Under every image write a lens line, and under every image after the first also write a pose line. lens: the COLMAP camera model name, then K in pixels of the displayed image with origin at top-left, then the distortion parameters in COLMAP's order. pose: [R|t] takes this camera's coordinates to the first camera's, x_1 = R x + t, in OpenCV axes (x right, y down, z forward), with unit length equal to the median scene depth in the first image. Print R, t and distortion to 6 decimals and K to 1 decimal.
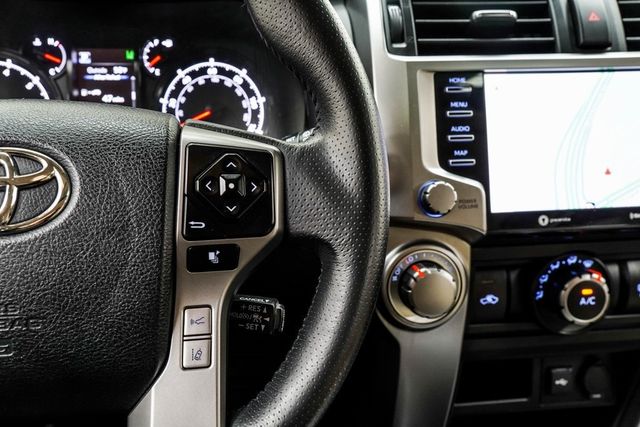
lens RADIAL K [[649.9, 0, 325.8], [0, 649.9, 212.4], [0, 0, 1]] dist [0.025356, 0.000000]
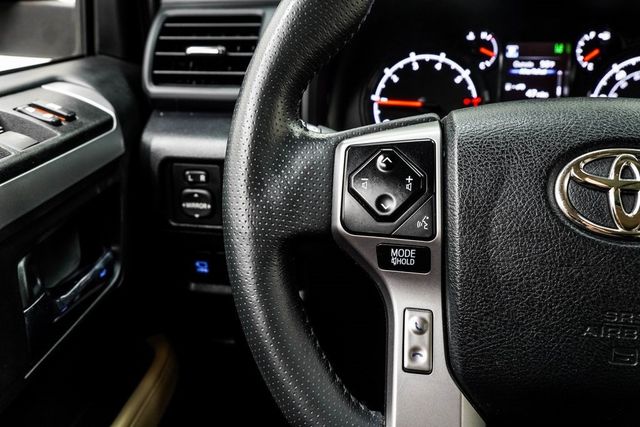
lens RADIAL K [[649.9, 0, 319.5], [0, 649.9, 212.1], [0, 0, 1]] dist [0.025356, 0.000000]
pose [[0.957000, 0.078897, -0.279152, -0.360910], [-0.072440, 0.996814, 0.033390, -0.006453], [0.280897, -0.011733, 0.959666, -0.032880]]
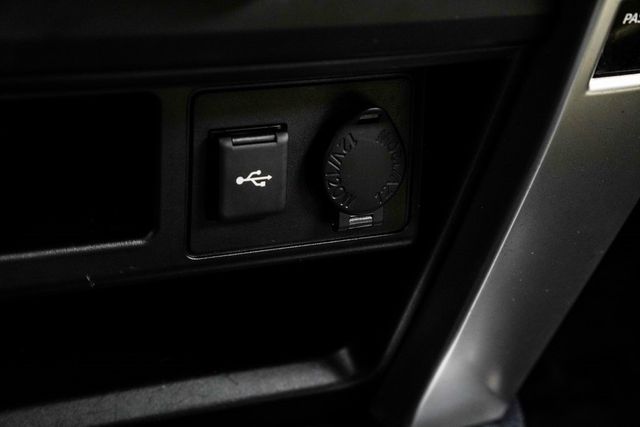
lens RADIAL K [[1368.6, 0, 322.4], [0, 1368.6, 212.9], [0, 0, 1]] dist [0.479612, 0.000000]
pose [[0.952300, -0.036728, 0.302945, 0.211962], [-0.030138, 0.976558, 0.213133, 0.148552], [-0.303672, -0.212096, 0.928870, 0.422769]]
